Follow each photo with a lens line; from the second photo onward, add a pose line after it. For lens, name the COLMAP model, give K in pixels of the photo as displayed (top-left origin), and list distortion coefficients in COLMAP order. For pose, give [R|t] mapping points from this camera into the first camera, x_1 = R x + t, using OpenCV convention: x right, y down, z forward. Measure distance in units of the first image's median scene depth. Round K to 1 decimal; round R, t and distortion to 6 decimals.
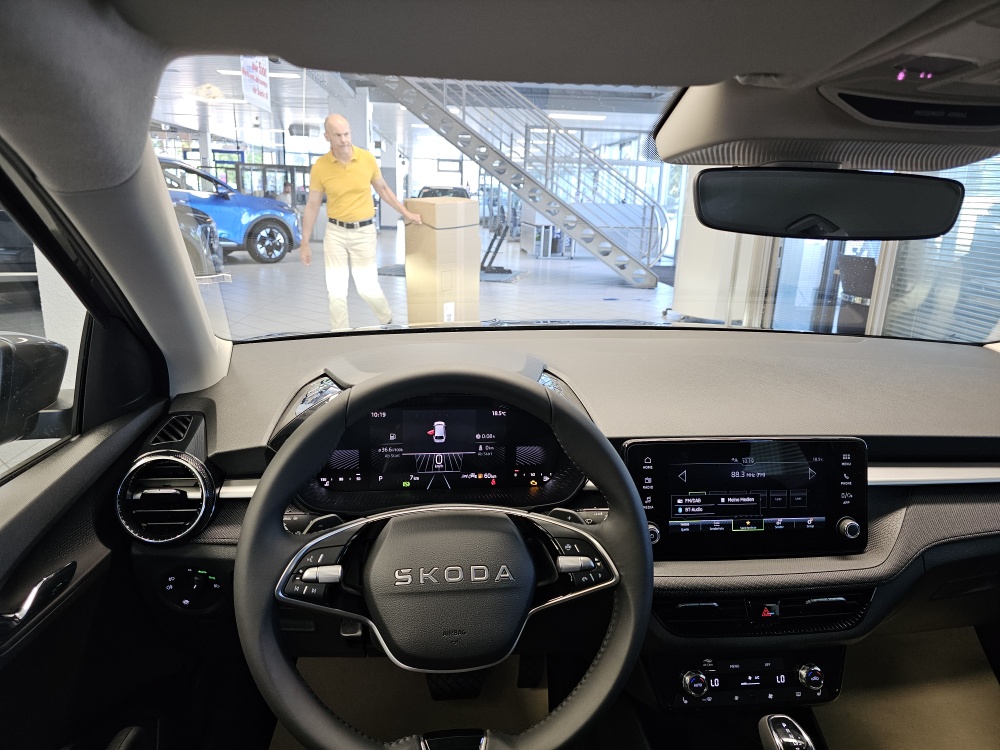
lens RADIAL K [[664.4, 0, 492.0], [0, 664.4, 373.7], [0, 0, 1]] dist [0.077146, -0.098743]
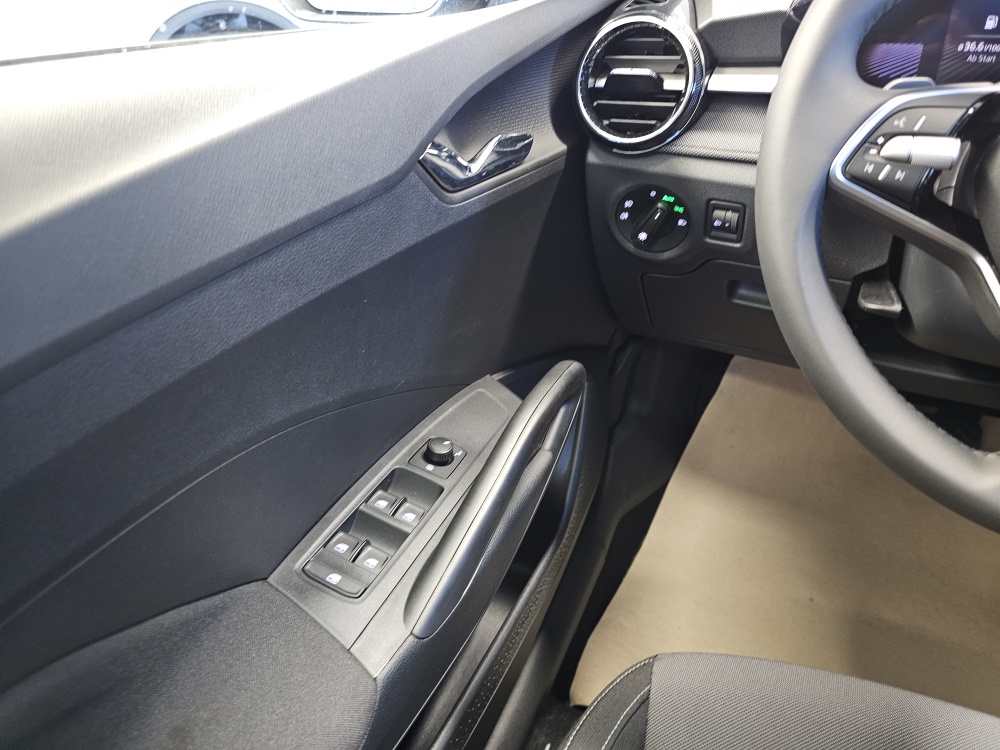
lens RADIAL K [[684.3, 0, 498.4], [0, 684.3, 372.1], [0, 0, 1]] dist [0.024325, -0.043278]
pose [[0.853189, 0.212251, -0.476464, -0.169649], [-0.056721, 0.945800, 0.319758, 0.219077], [0.518508, -0.245788, 0.818986, 0.210801]]
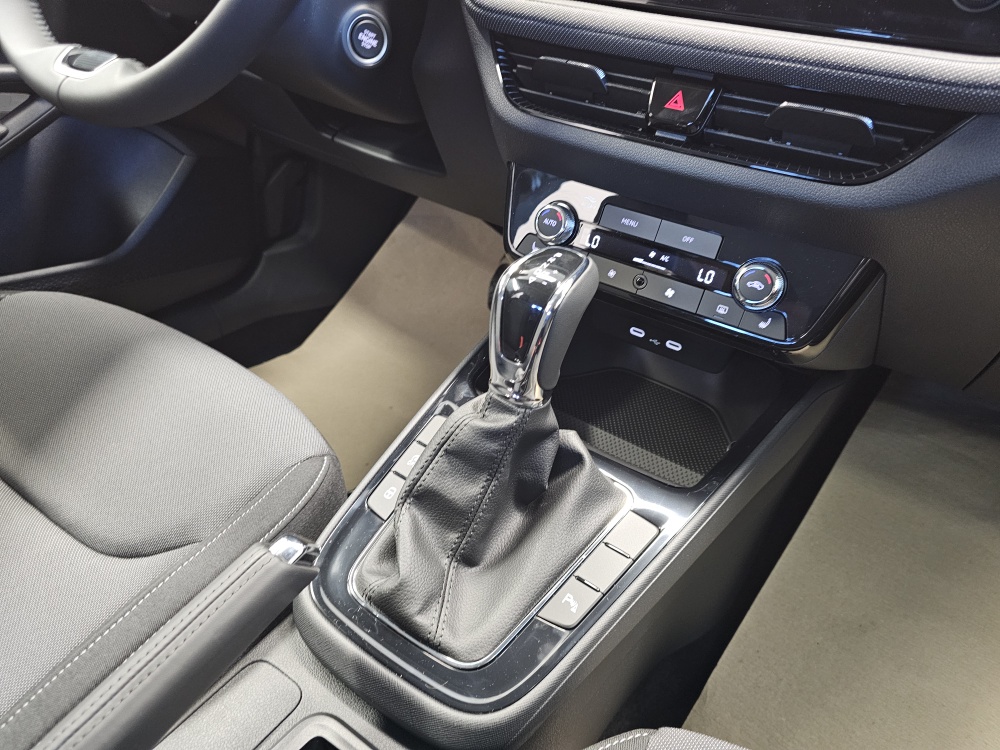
lens RADIAL K [[682.6, 0, 500.0], [0, 682.6, 375.0], [0, 0, 1]] dist [0.051286, -0.055477]
pose [[0.745443, 0.385152, -0.544034, 0.598201], [-0.224071, 0.913465, 0.339667, 0.355036], [0.627780, -0.131300, 0.767237, 0.443314]]
